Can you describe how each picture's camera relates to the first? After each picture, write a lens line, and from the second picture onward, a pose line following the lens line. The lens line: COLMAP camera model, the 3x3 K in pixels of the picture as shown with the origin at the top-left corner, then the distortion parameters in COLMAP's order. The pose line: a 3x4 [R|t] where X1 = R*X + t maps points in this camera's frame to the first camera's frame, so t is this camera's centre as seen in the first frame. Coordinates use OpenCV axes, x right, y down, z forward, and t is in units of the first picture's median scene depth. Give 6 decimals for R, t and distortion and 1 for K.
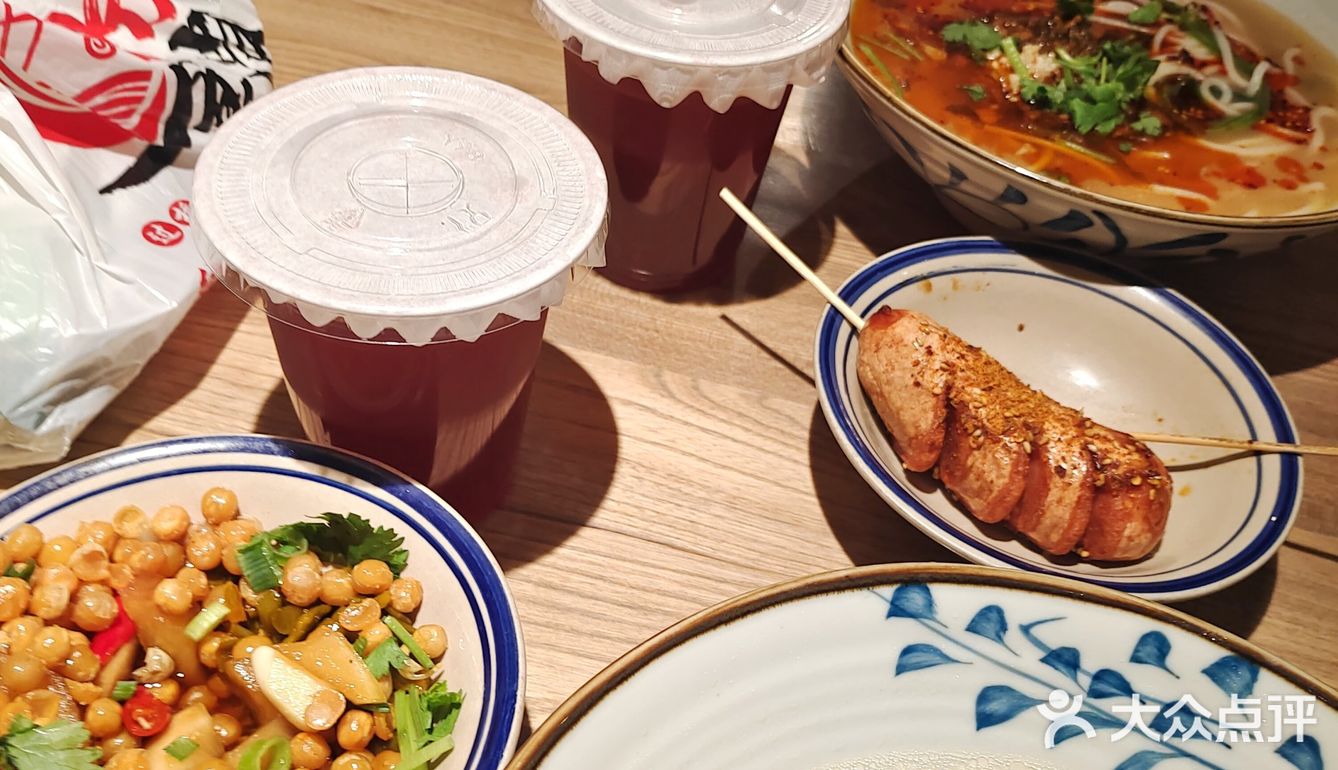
lens RADIAL K [[1285.9, 0, 666.6], [0, 1285.9, 381.6], [0, 0, 1]] dist [0.037378, 0.000000]
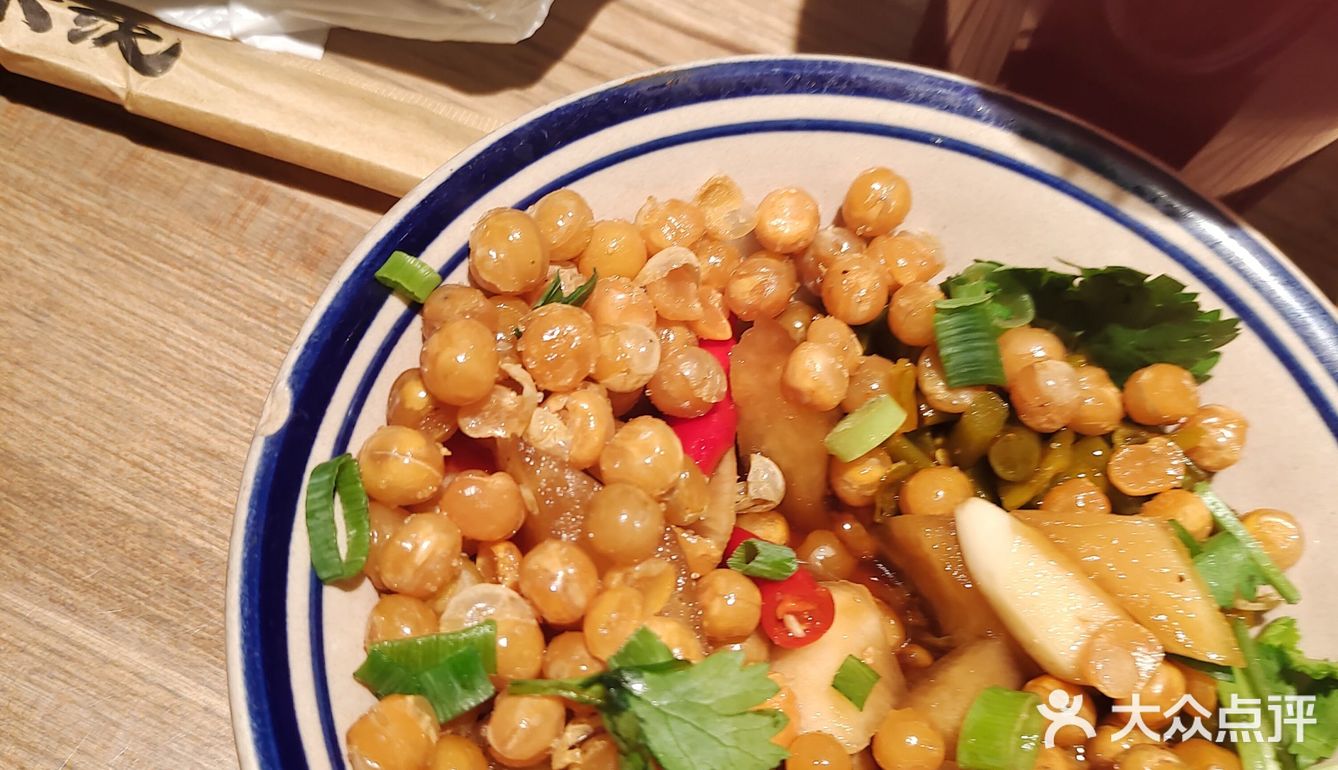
lens RADIAL K [[1285.9, 0, 673.3], [0, 1285.9, 386.0], [0, 0, 1]] dist [0.037378, 0.000000]
pose [[0.984003, 0.178151, 0.000960, -0.437967], [-0.169758, 0.935987, 0.308400, 0.018163], [0.054043, -0.303629, 0.951256, 0.494642]]
